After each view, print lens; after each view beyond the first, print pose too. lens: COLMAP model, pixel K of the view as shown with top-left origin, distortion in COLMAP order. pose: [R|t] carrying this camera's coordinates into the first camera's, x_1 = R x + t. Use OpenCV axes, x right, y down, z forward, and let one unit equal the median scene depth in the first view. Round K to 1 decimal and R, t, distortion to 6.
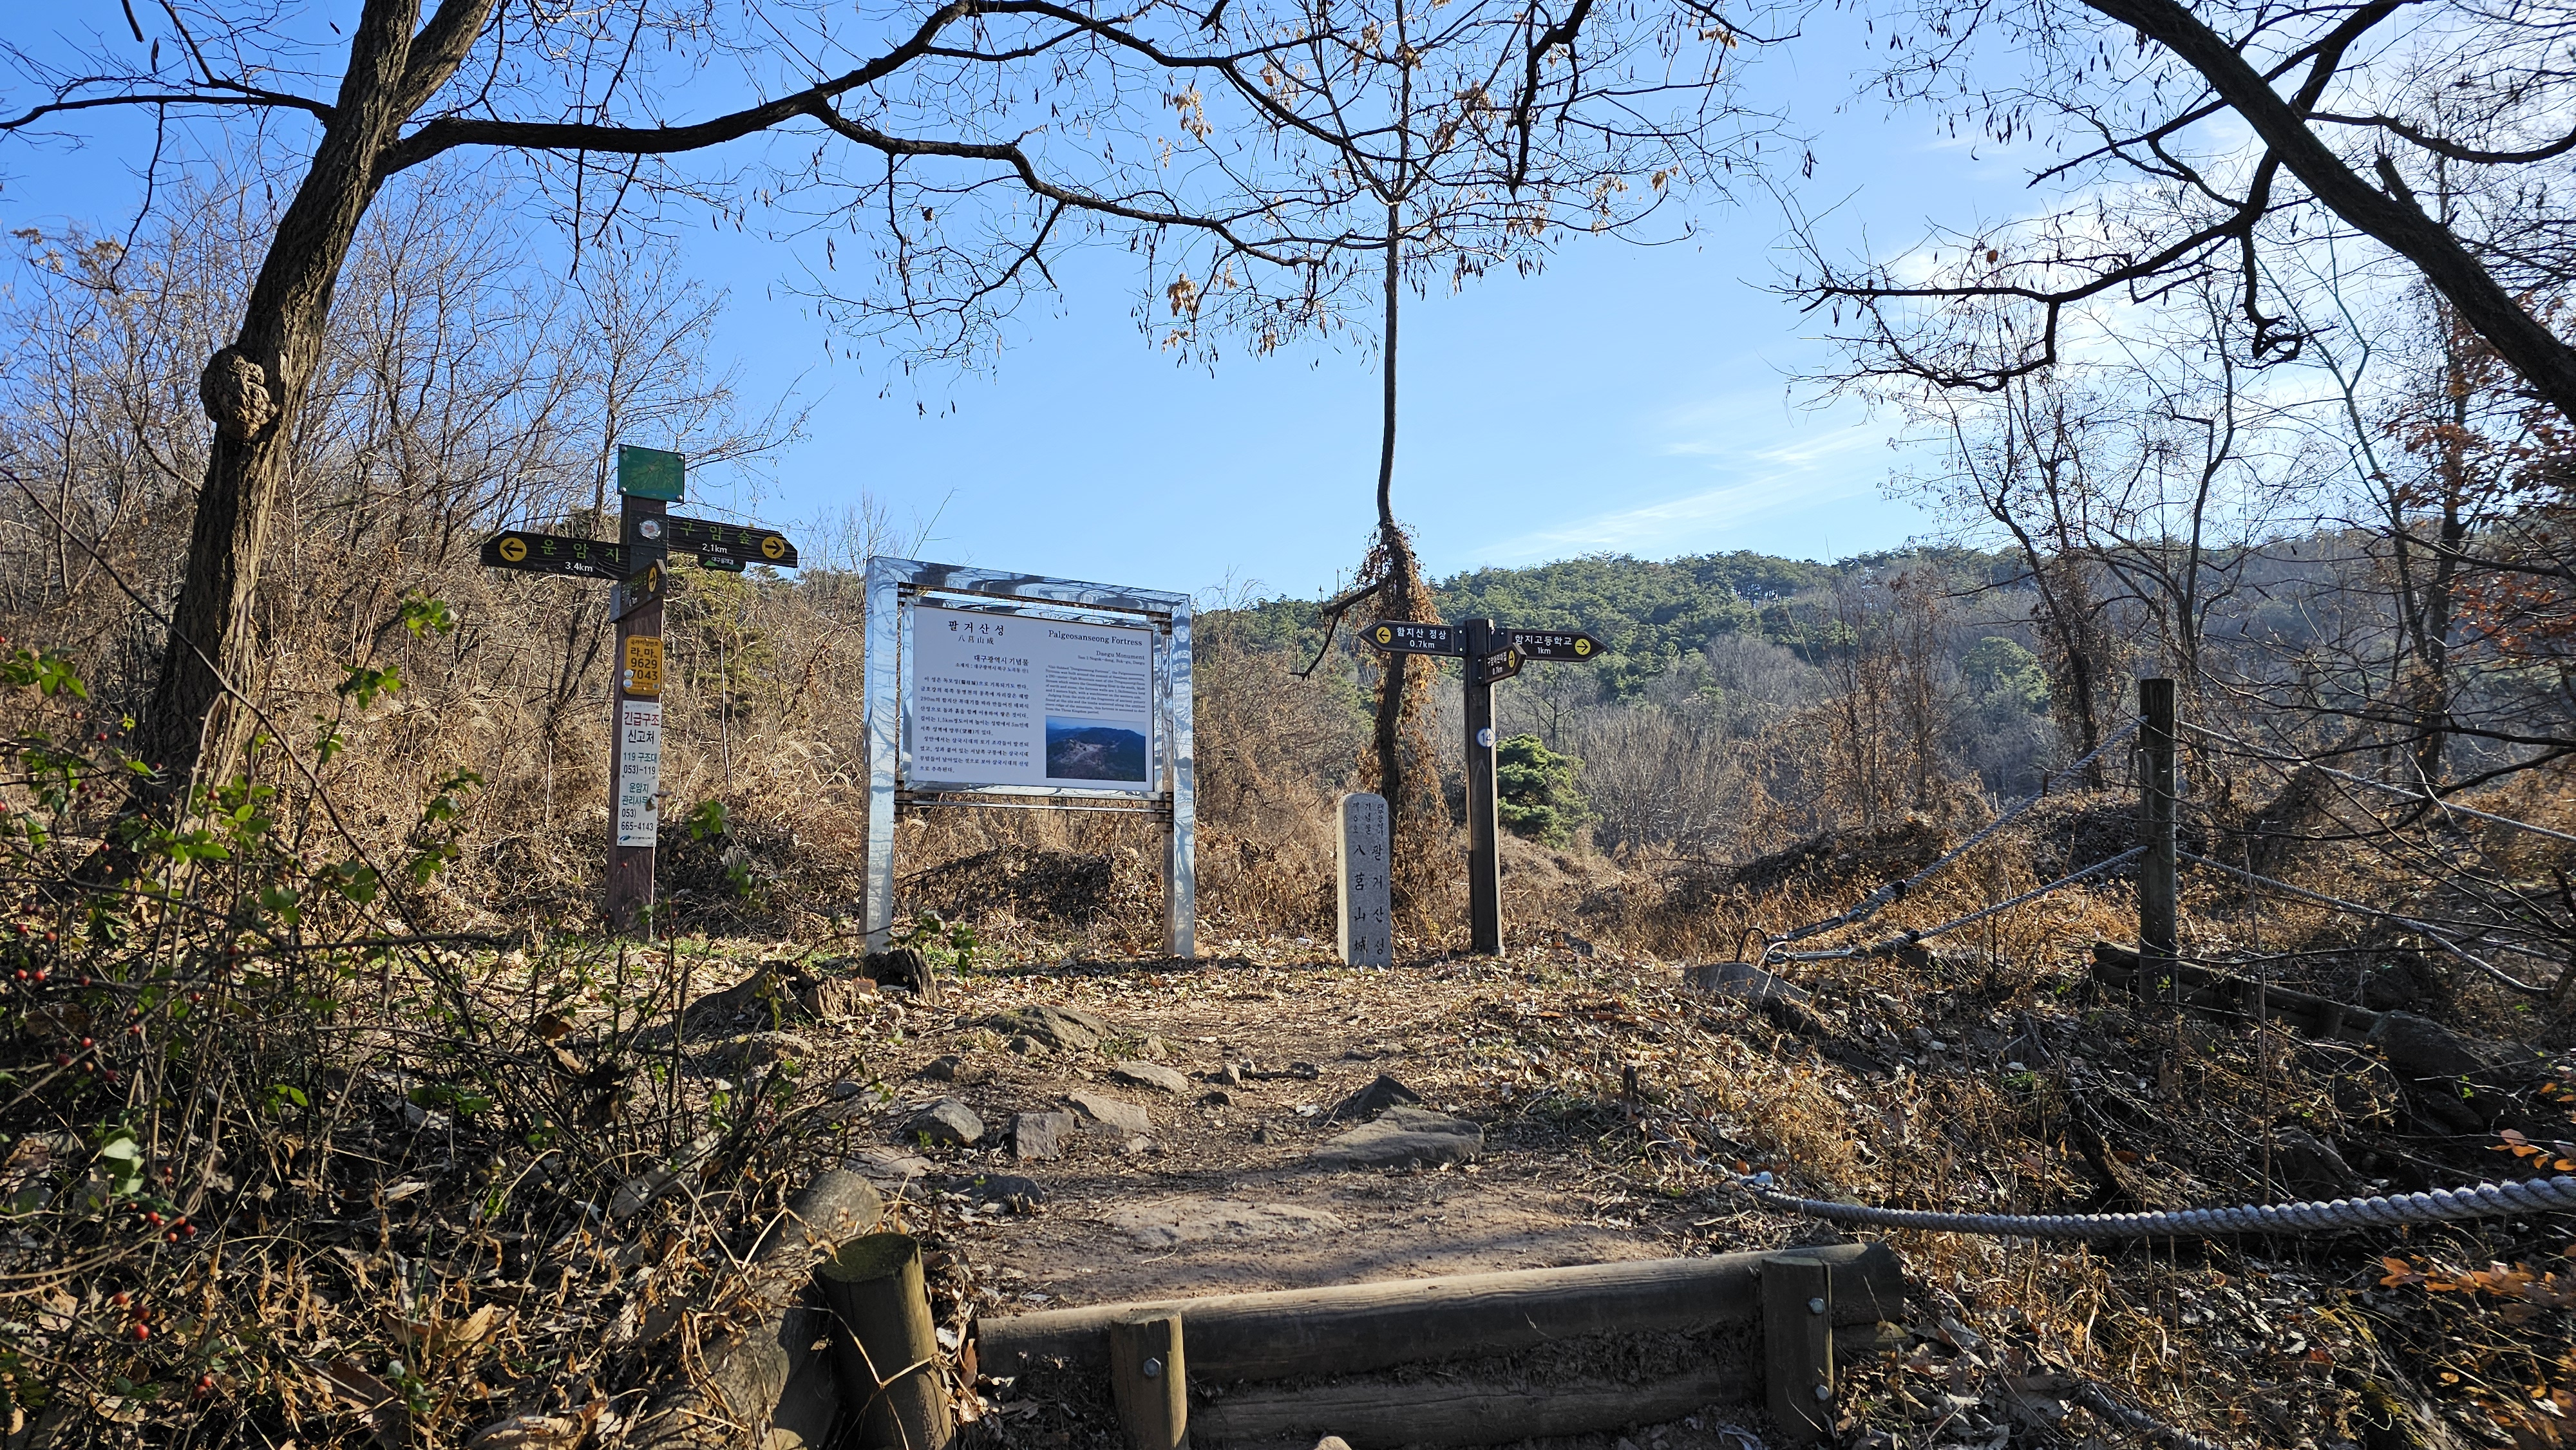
lens RADIAL K [[1713.1, 0, 1287.4], [0, 1713.1, 727.1], [0, 0, 1]] dist [-0.004321, -0.002827]
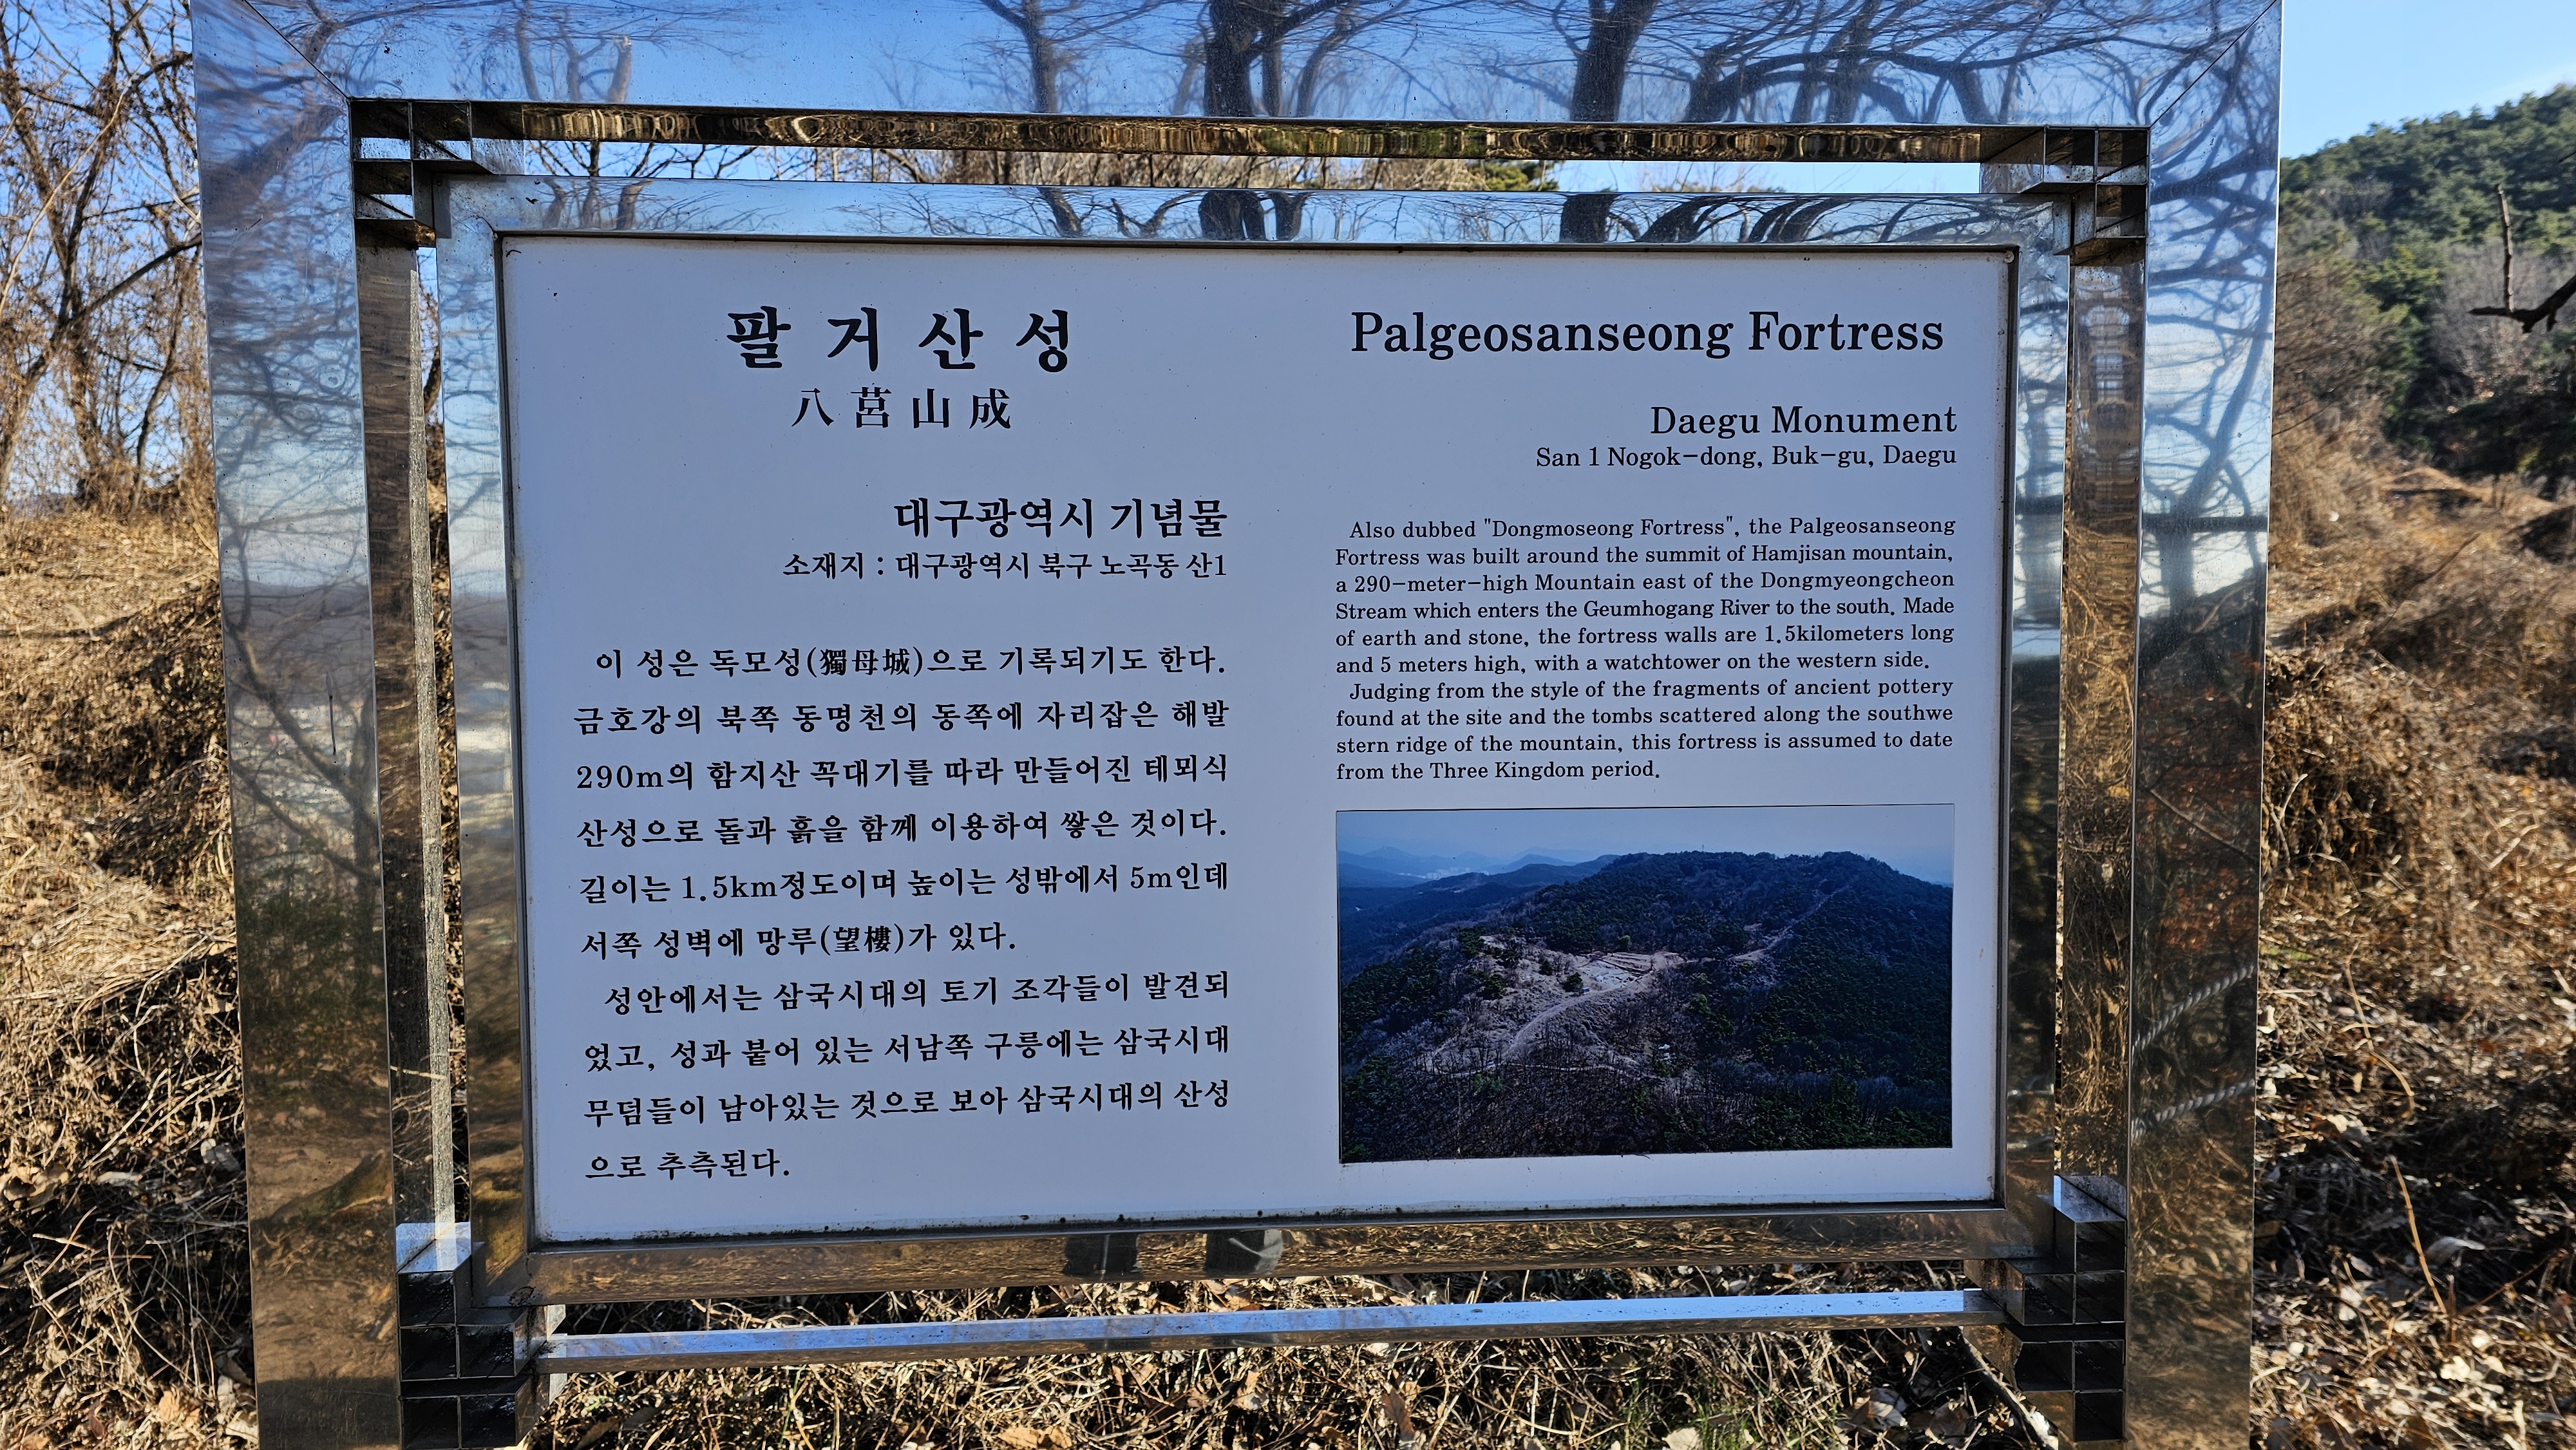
lens RADIAL K [[1713.1, 0, 1285.6], [0, 1713.1, 725.8], [0, 0, 1]] dist [-0.004321, -0.002827]
pose [[0.875752, 0.042149, -0.480917, -0.059034], [0.062412, 0.977937, 0.199361, -0.049395], [0.478709, -0.204606, 0.853800, 0.823388]]
